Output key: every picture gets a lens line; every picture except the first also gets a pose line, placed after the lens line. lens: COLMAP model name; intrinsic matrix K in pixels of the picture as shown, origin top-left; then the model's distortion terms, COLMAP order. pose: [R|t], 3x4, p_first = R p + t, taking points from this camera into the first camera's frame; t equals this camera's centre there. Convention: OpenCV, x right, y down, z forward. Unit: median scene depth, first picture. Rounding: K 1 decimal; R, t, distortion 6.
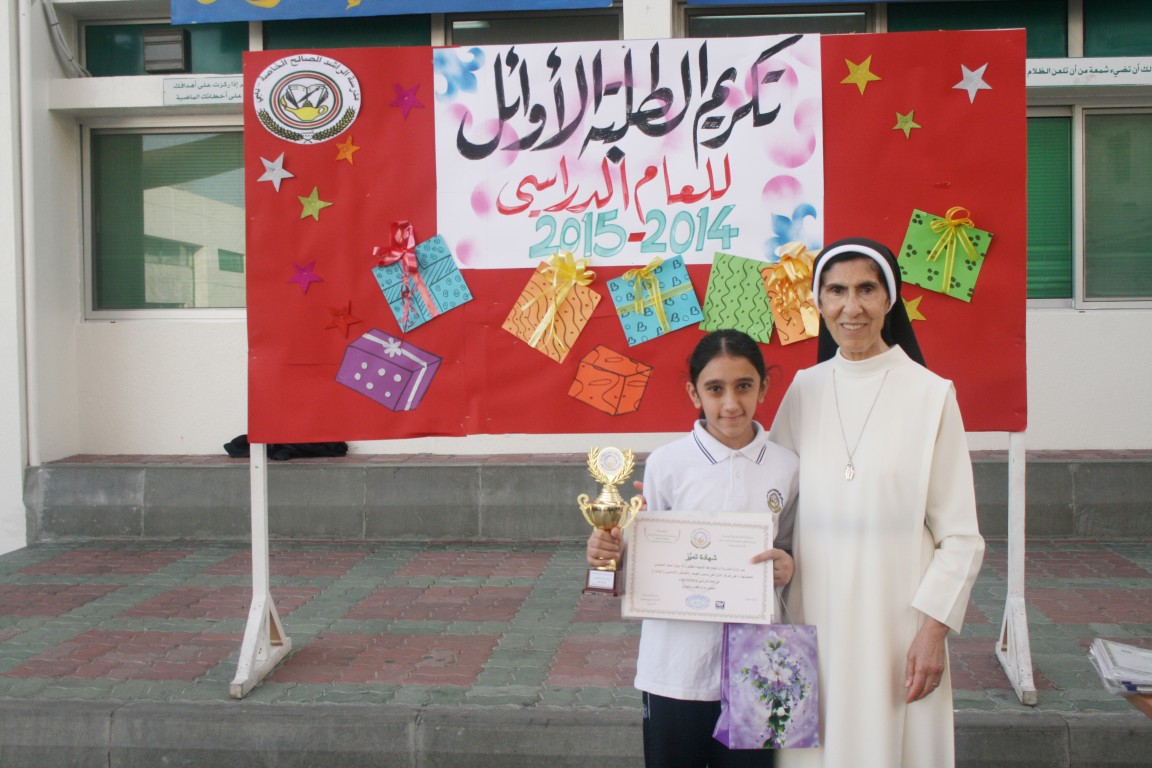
lens RADIAL K [[1403.9, 0, 576.0], [0, 1403.9, 384.0], [0, 0, 1]] dist [-0.078406, 0.117621]
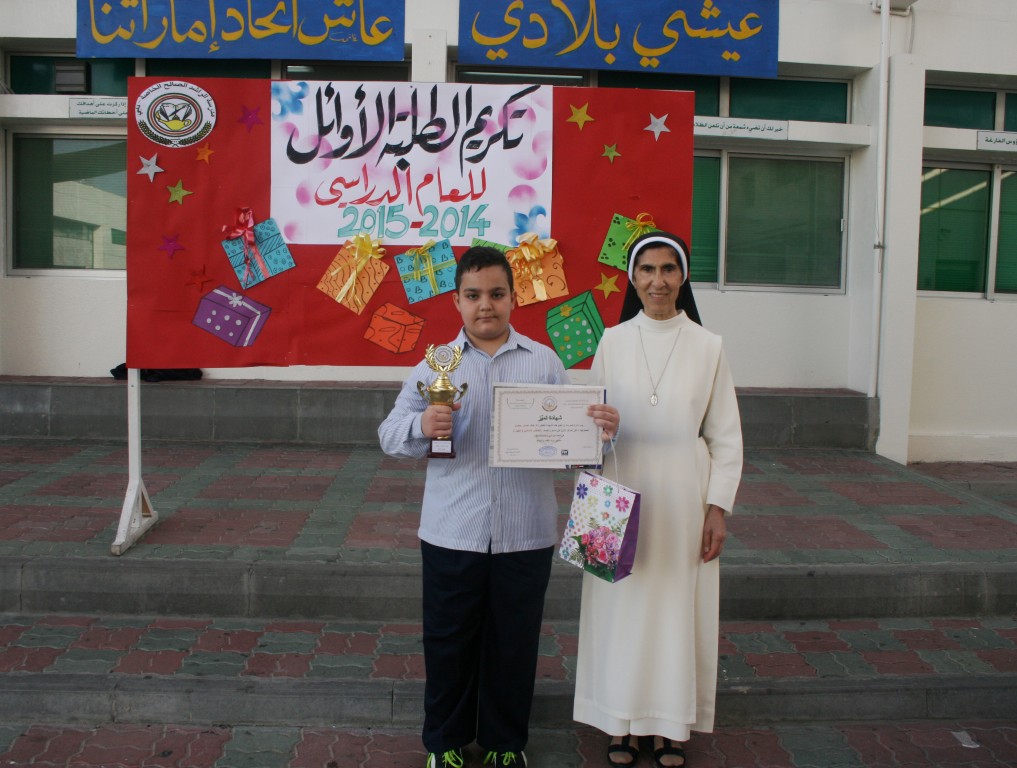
lens RADIAL K [[987.6, 0, 508.5], [0, 987.6, 384.0], [0, 0, 1]] dist [-0.156497, 0.136296]
pose [[0.989816, 0.020586, 0.140858, -0.000256], [-0.027468, 0.998513, 0.047093, 0.003501], [-0.139680, -0.050483, 0.988909, 0.023945]]
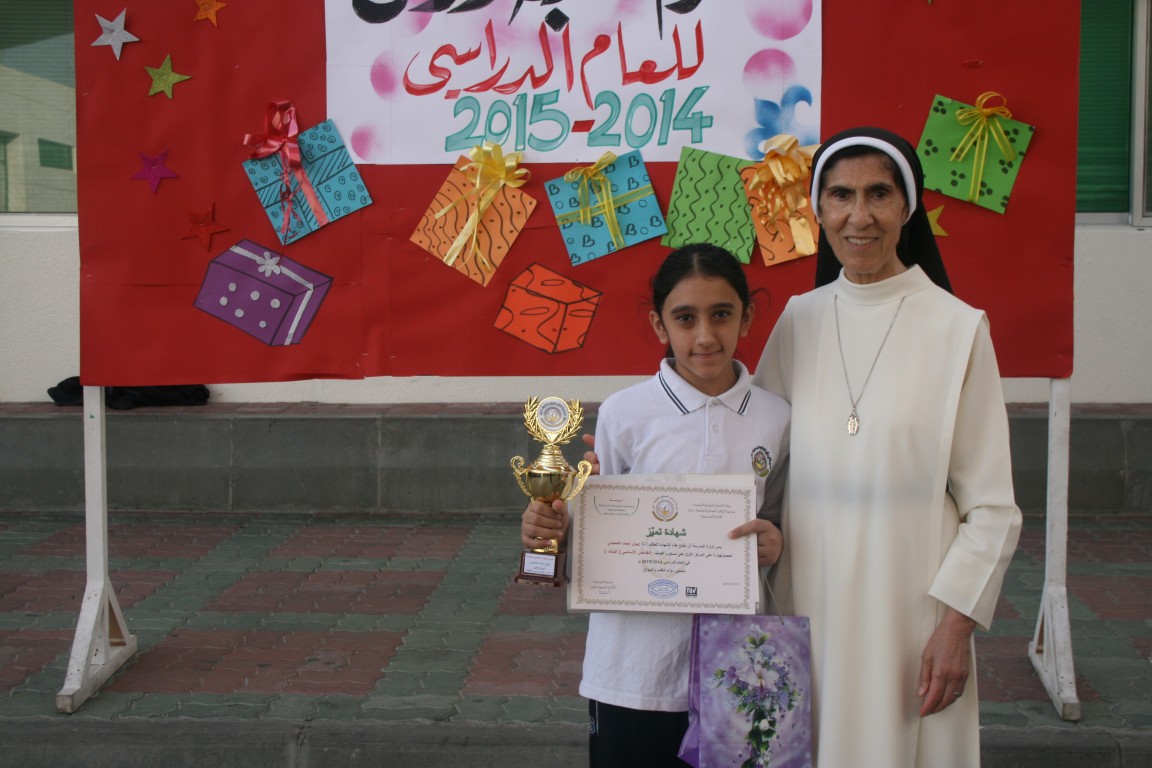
lens RADIAL K [[1770.7, 0, 580.1], [0, 1770.7, 388.5], [0, 0, 1]] dist [-0.011997, 0.062731]
pose [[0.998902, 0.006721, 0.046365, -0.003208], [-0.008545, 0.999193, 0.039251, 0.002874], [-0.046064, -0.039604, 0.998153, 0.006833]]
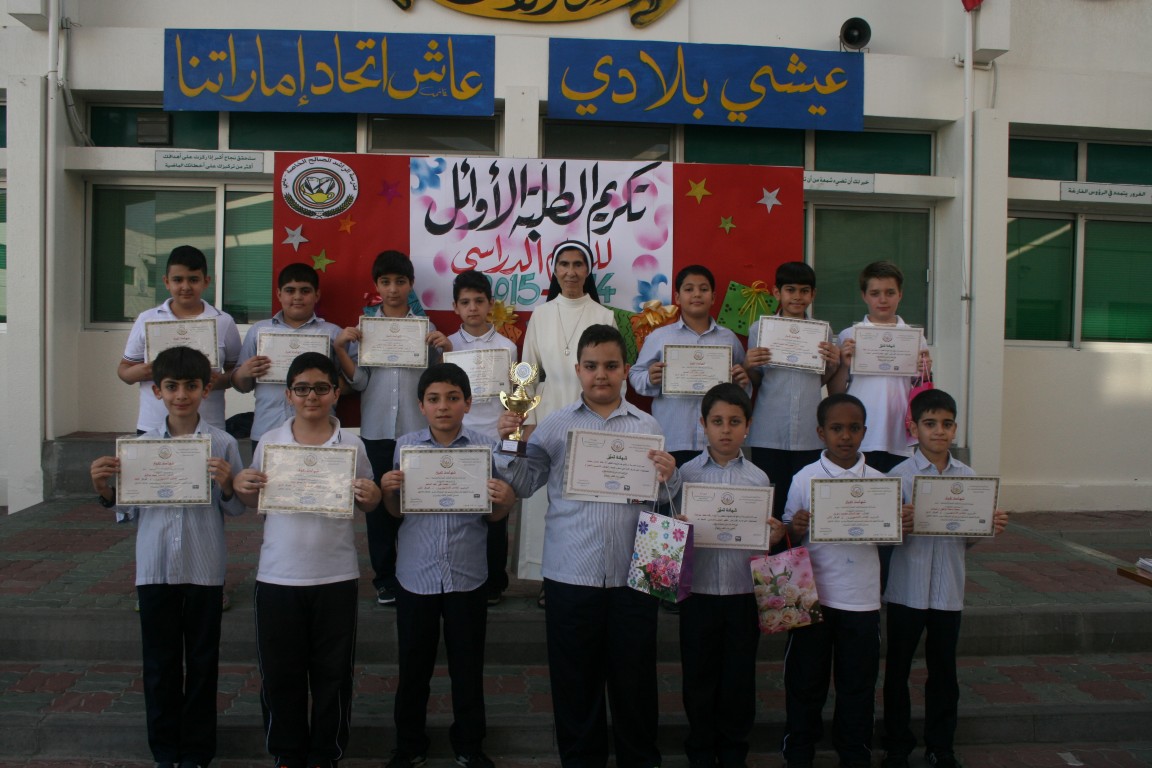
lens RADIAL K [[1108.7, 0, 569.7], [0, 1108.7, 378.2], [0, 0, 1]] dist [-0.144470, 0.153946]
pose [[0.985345, 0.022143, 0.169127, -0.127305], [-0.021923, 0.999755, -0.003169, -0.011544], [-0.169156, -0.000586, 0.985589, -0.148268]]
